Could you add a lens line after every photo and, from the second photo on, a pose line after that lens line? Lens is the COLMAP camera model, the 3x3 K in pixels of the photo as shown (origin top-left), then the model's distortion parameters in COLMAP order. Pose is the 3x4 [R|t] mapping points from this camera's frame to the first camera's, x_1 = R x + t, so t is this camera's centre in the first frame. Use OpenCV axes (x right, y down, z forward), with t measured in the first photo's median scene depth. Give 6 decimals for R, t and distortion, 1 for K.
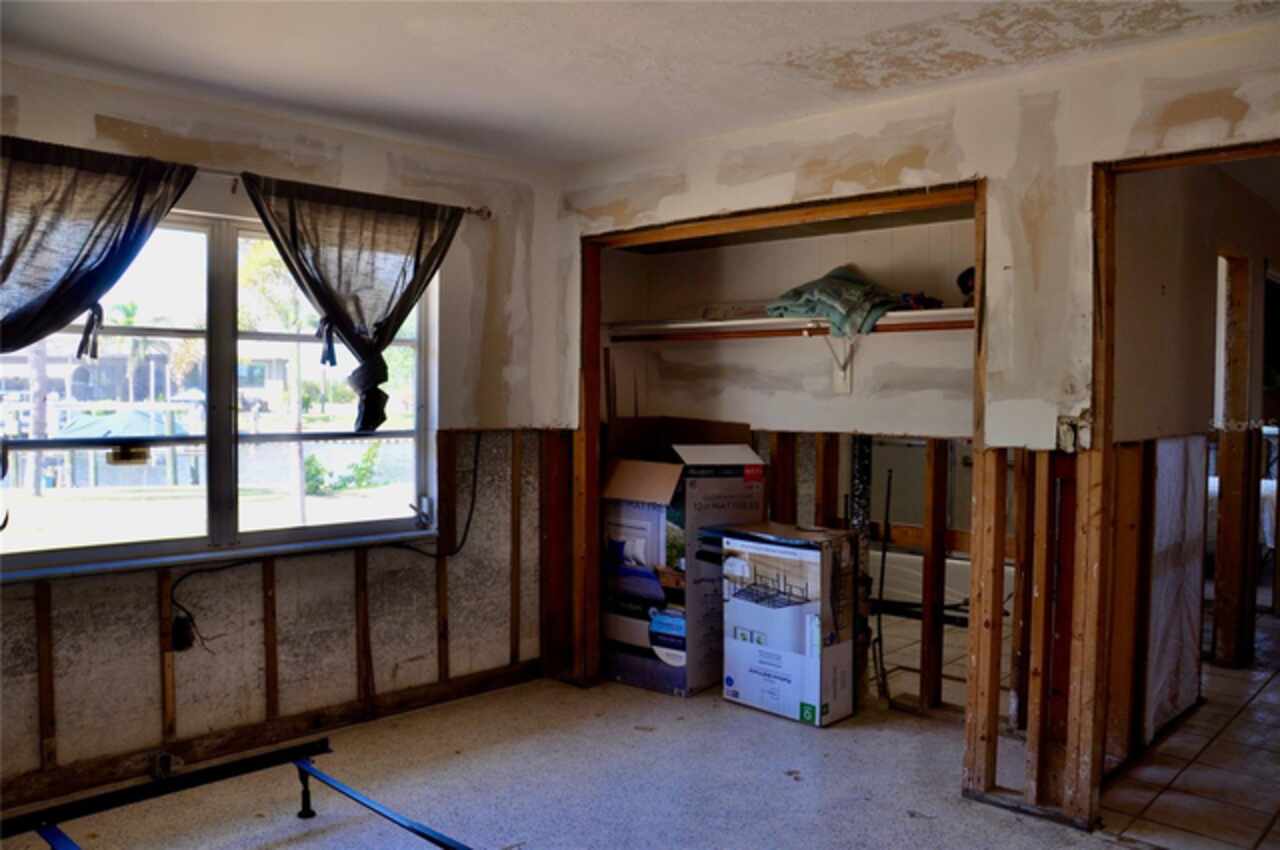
lens RADIAL K [[990.4, 0, 640.0], [0, 990.4, 425.0], [0, 0, 1]] dist [-0.132091, 0.105224]
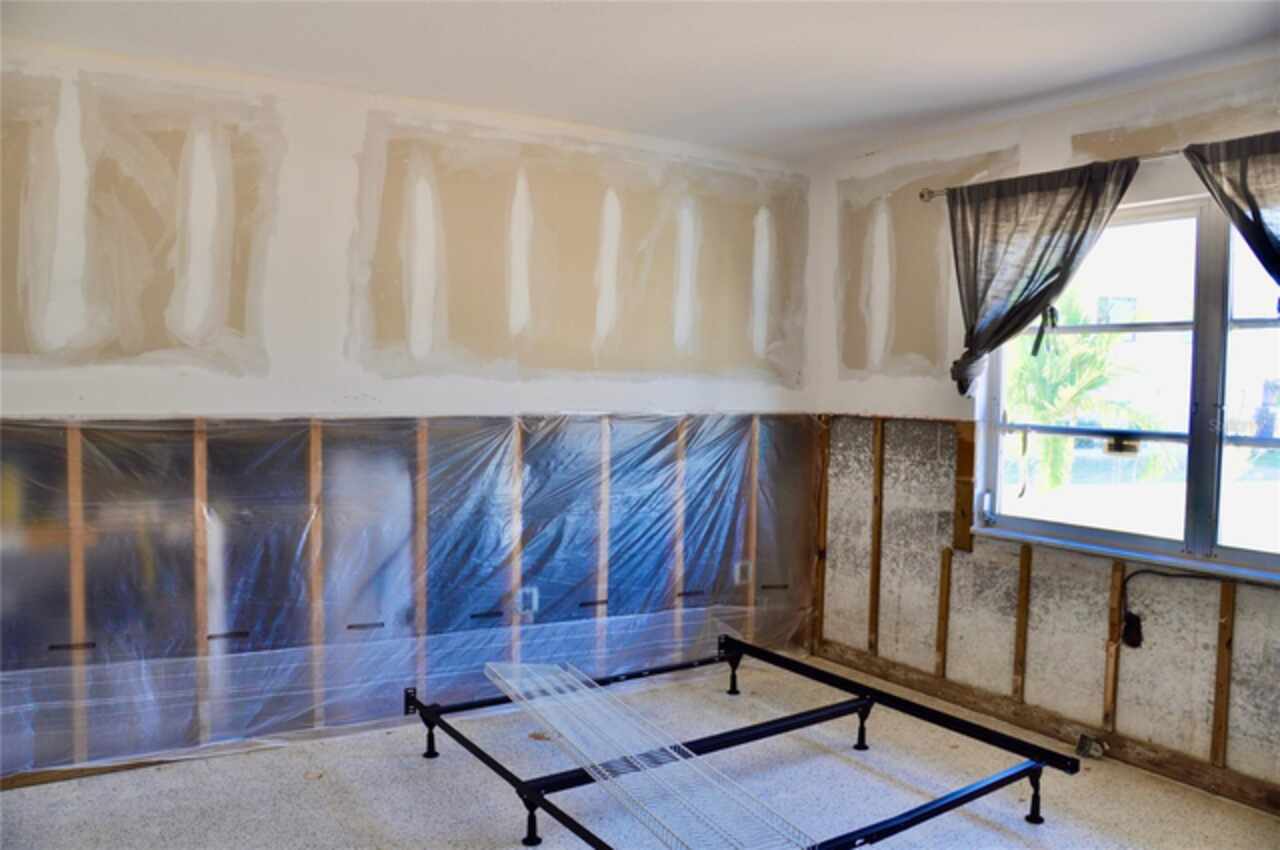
lens RADIAL K [[990.4, 0, 640.0], [0, 990.4, 425.0], [0, 0, 1]] dist [-0.132091, 0.105224]
pose [[-0.214947, 0.040017, -0.975806, 0.608396], [-0.040460, 0.997937, 0.049837, -0.023944], [0.975787, 0.050194, -0.212884, 0.725760]]
